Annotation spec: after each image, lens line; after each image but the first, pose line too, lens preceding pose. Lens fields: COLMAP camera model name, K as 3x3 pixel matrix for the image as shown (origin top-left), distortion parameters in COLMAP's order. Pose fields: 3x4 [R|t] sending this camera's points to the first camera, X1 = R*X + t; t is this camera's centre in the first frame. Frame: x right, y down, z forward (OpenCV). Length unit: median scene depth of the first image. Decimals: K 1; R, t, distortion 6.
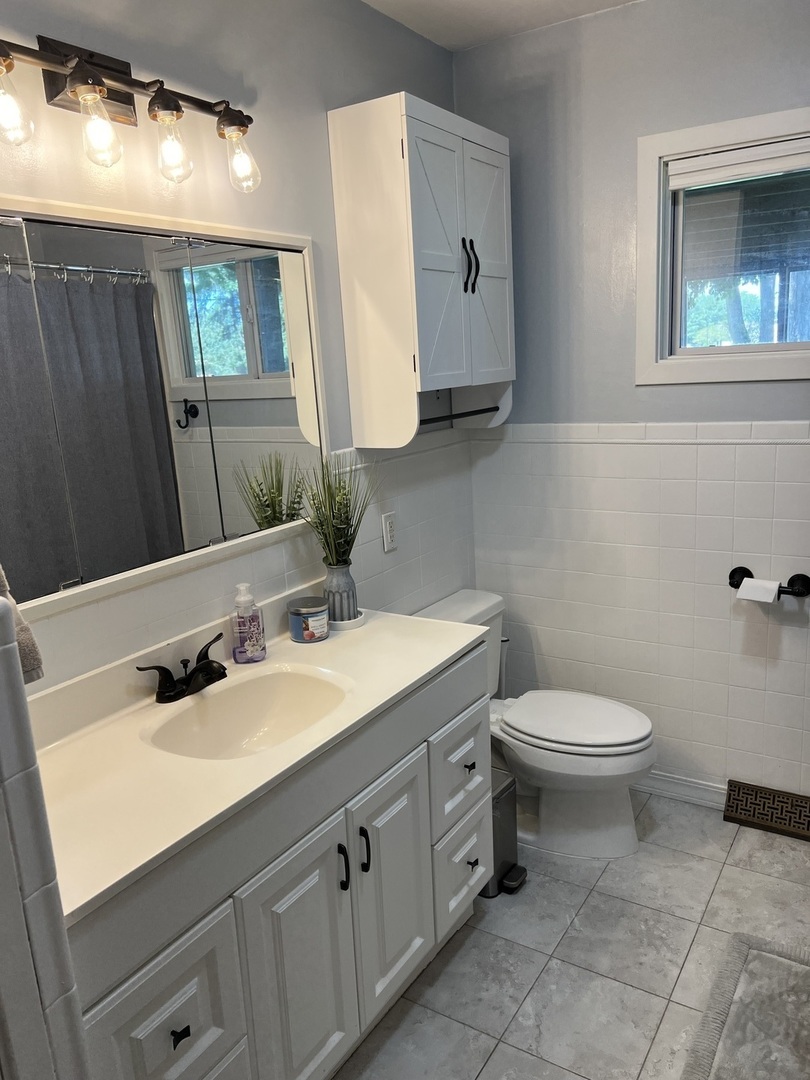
lens RADIAL K [[809.3, 0, 410.2], [0, 809.3, 542.5], [0, 0, 1]] dist [0.034746, -0.056171]
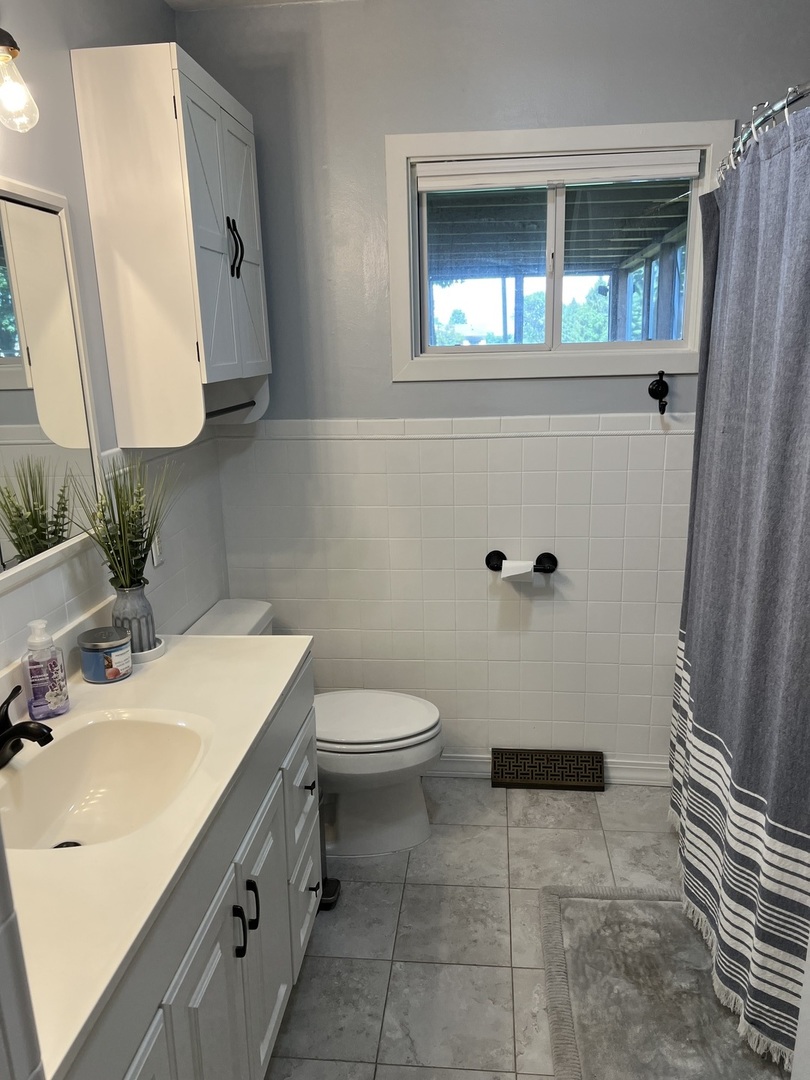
lens RADIAL K [[809.3, 0, 408.6], [0, 809.3, 543.0], [0, 0, 1]] dist [0.034746, -0.056171]
pose [[0.890638, -0.076294, 0.448266, -0.199105], [0.074713, 0.996979, 0.021240, -0.013428], [-0.448532, 0.014574, 0.893648, 0.099460]]
